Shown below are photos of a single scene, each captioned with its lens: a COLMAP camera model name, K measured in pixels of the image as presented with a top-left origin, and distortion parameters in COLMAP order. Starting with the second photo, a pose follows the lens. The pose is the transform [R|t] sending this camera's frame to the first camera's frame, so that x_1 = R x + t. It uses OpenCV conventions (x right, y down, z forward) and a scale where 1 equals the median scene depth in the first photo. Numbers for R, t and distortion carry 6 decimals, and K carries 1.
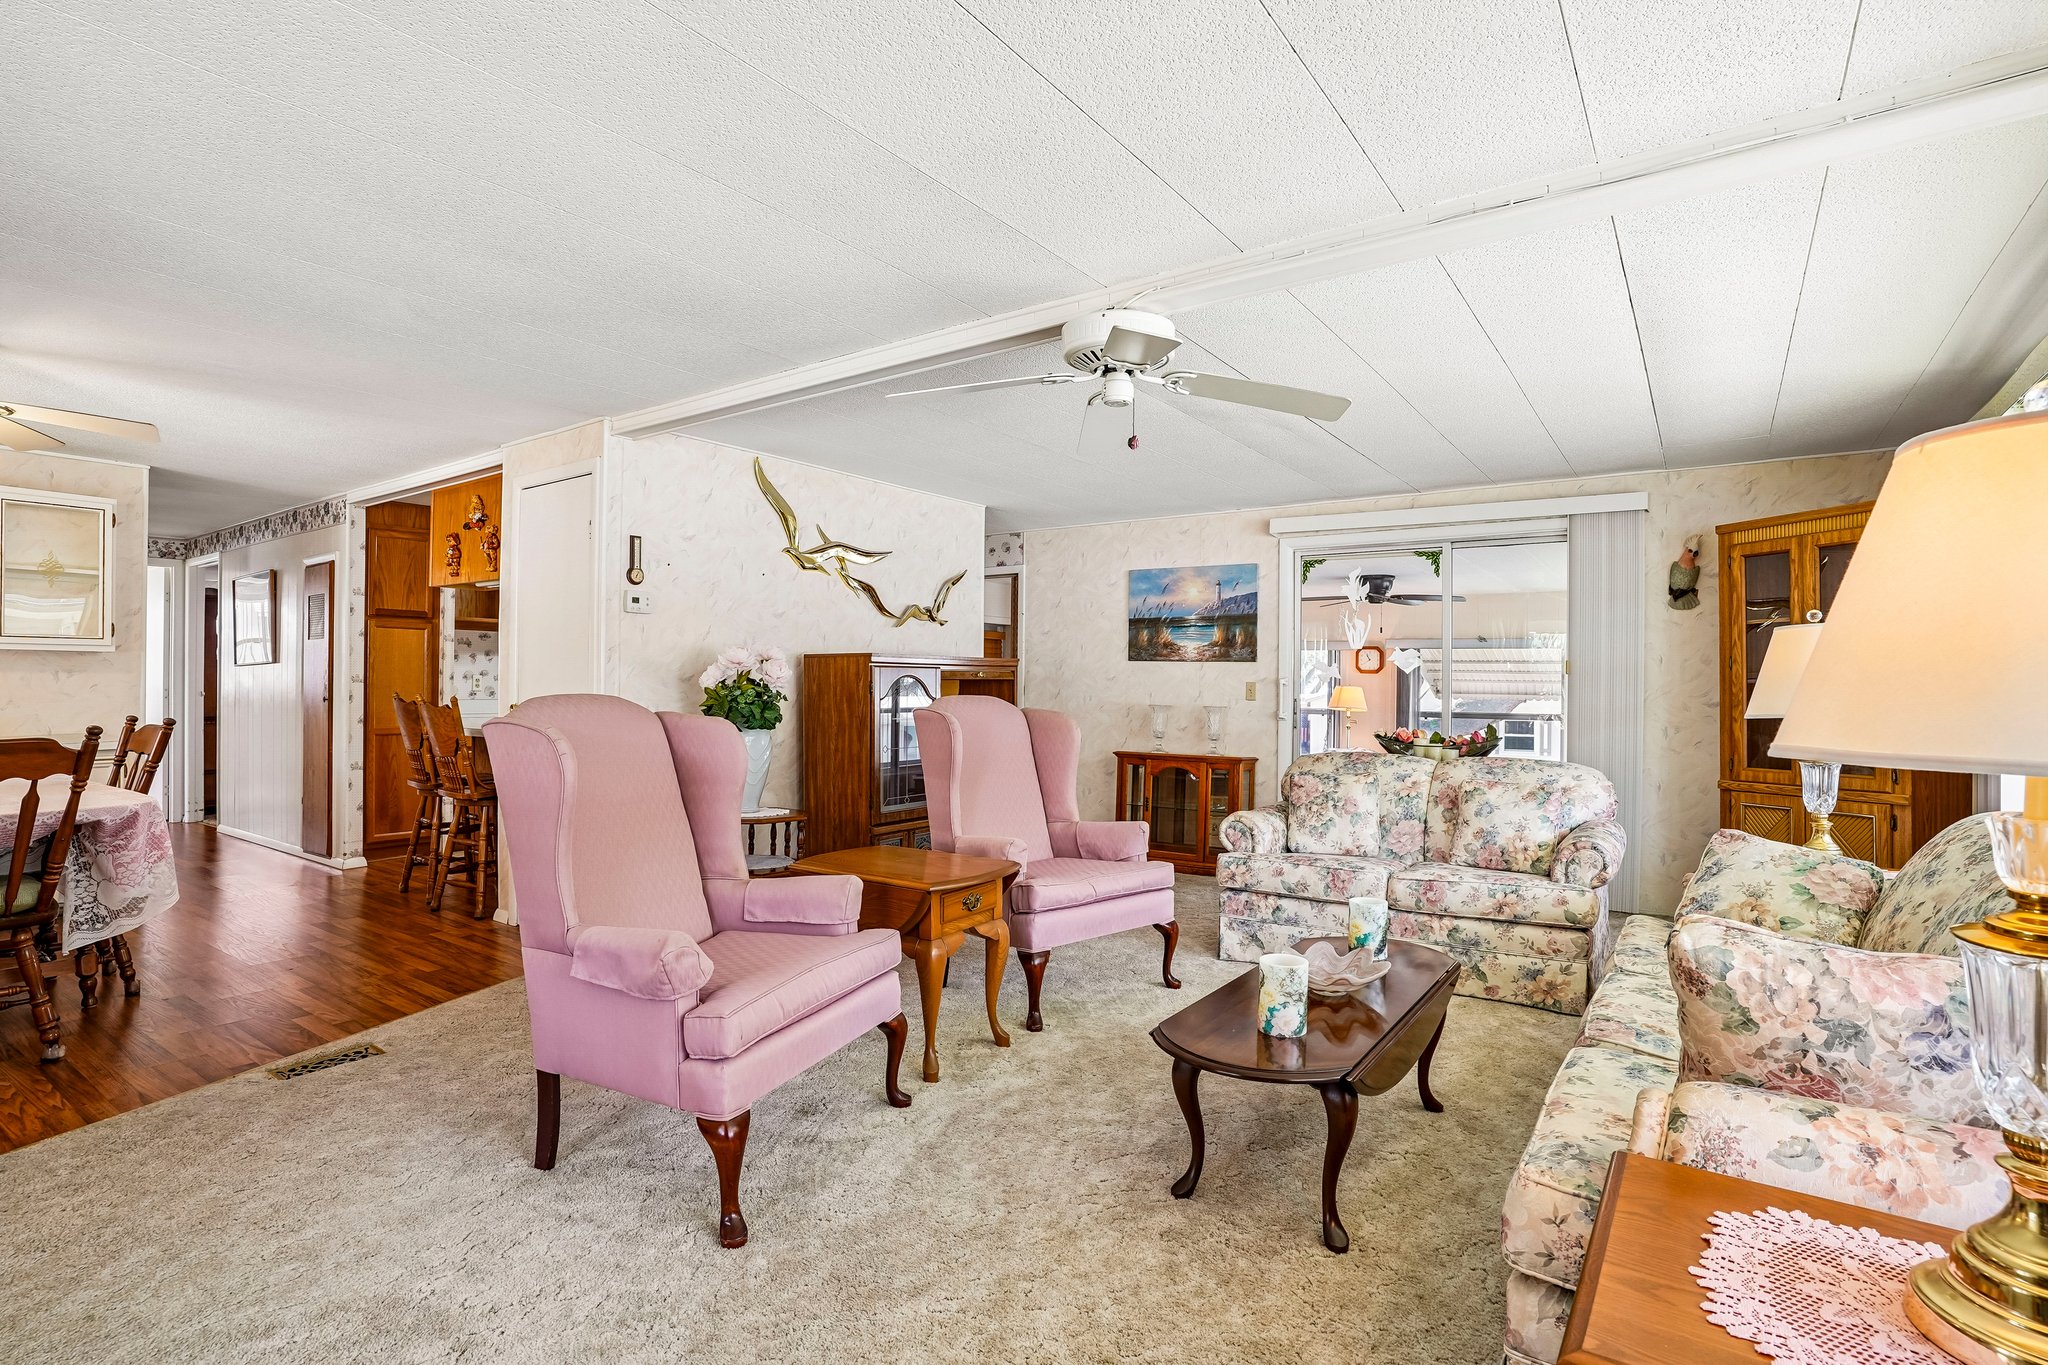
lens RADIAL K [[1002.2, 0, 1024.0], [0, 1002.2, 682.5], [0, 0, 1]] dist [-0.081783, 0.033578]
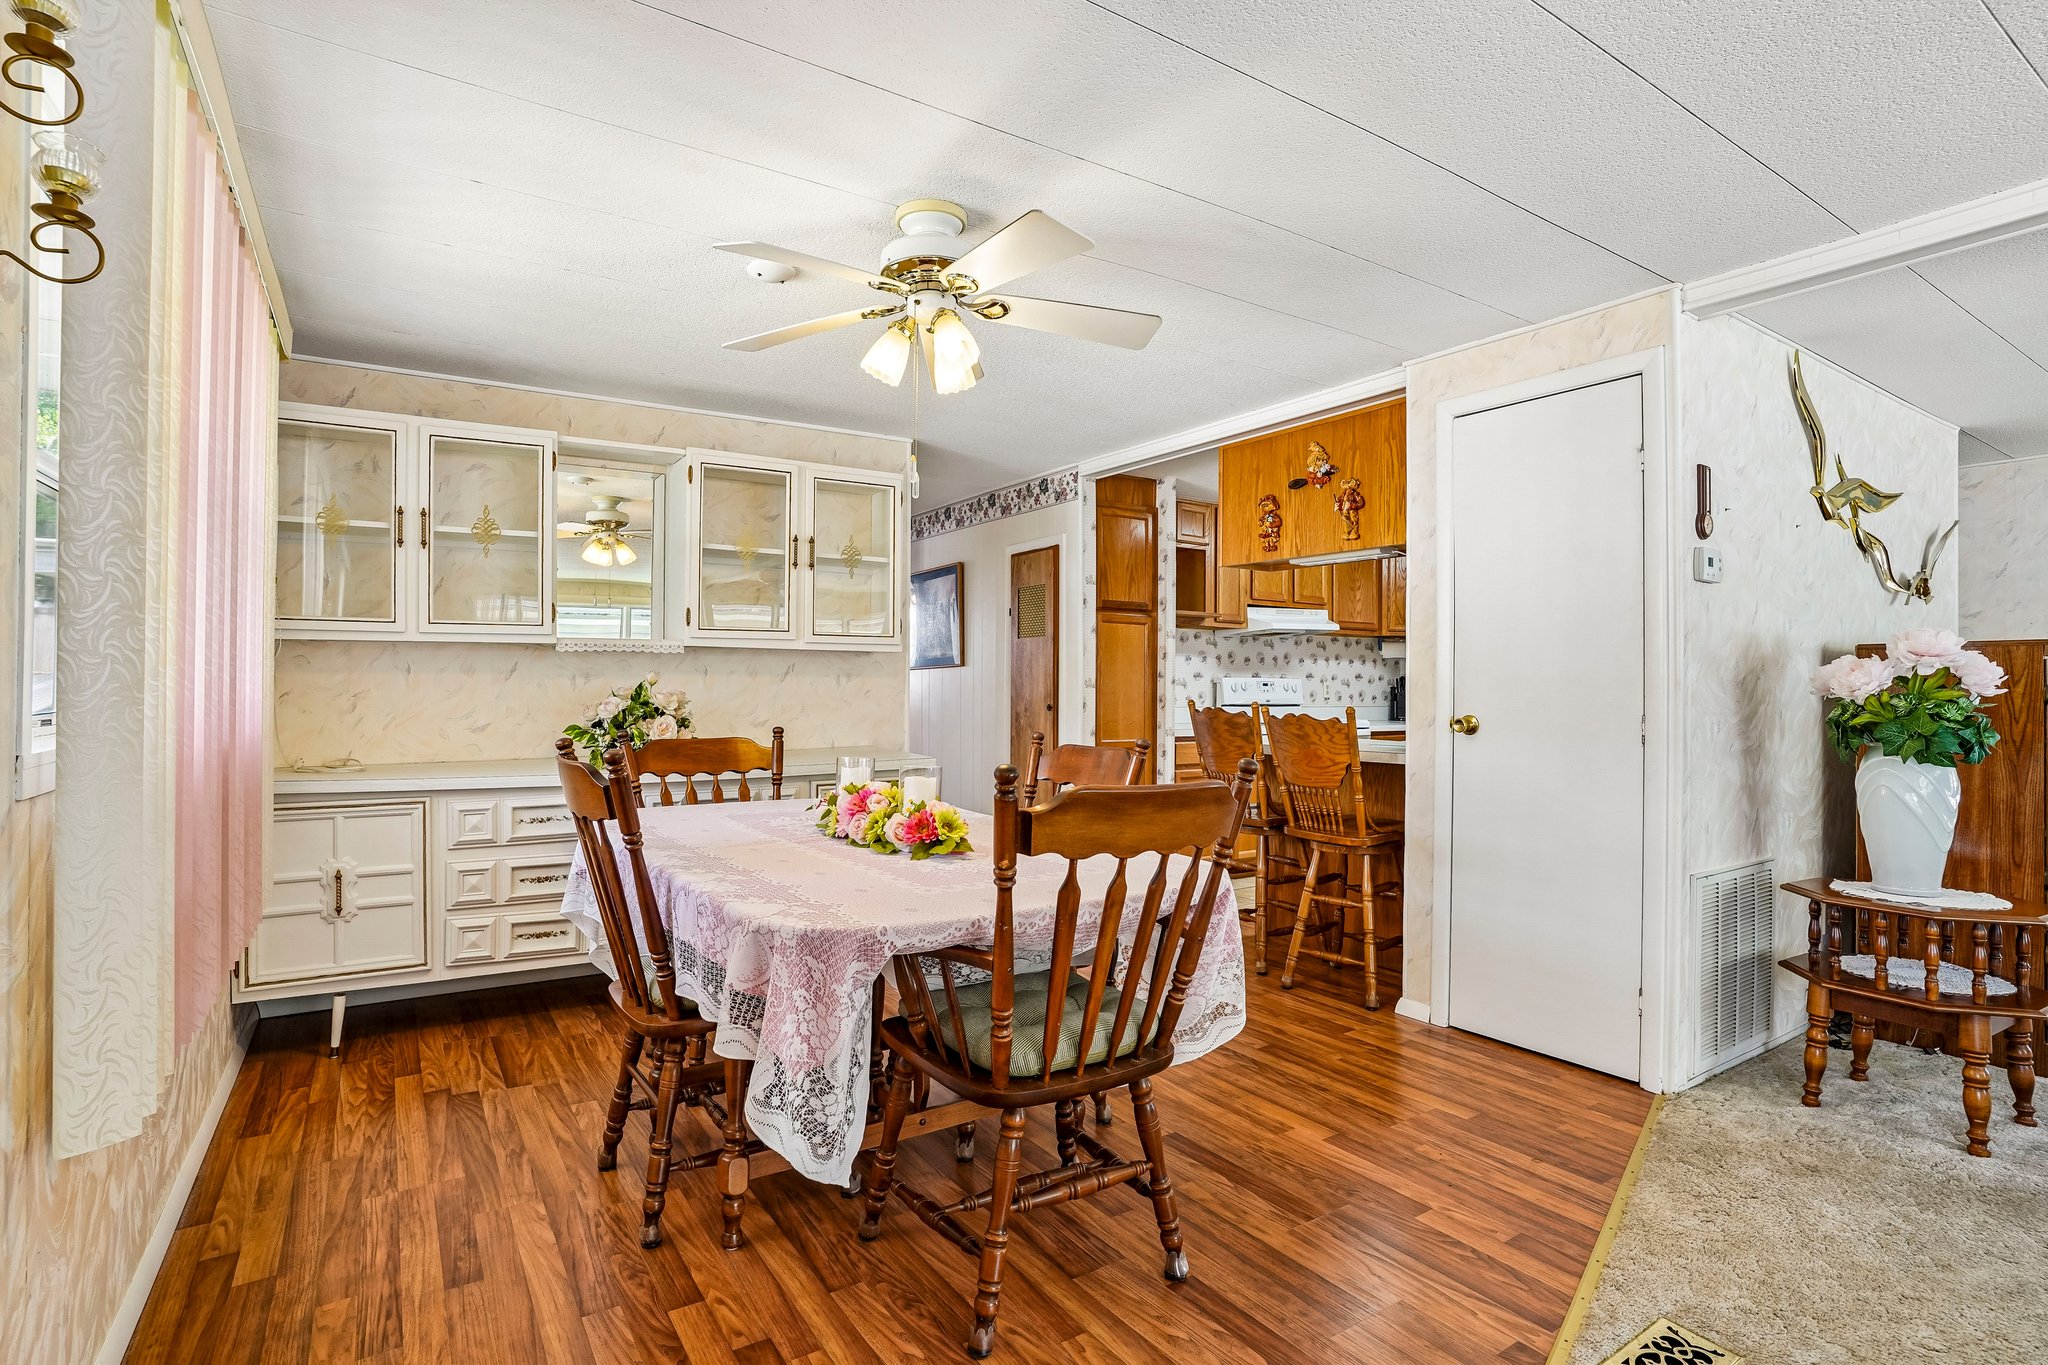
lens RADIAL K [[1002.2, 0, 1024.0], [0, 1002.2, 682.5], [0, 0, 1]] dist [-0.081783, 0.033578]
pose [[0.930348, -0.002796, -0.366667, -0.402486], [0.001262, 0.999989, -0.004421, -0.000764], [0.366675, 0.003650, 0.930342, 0.161586]]
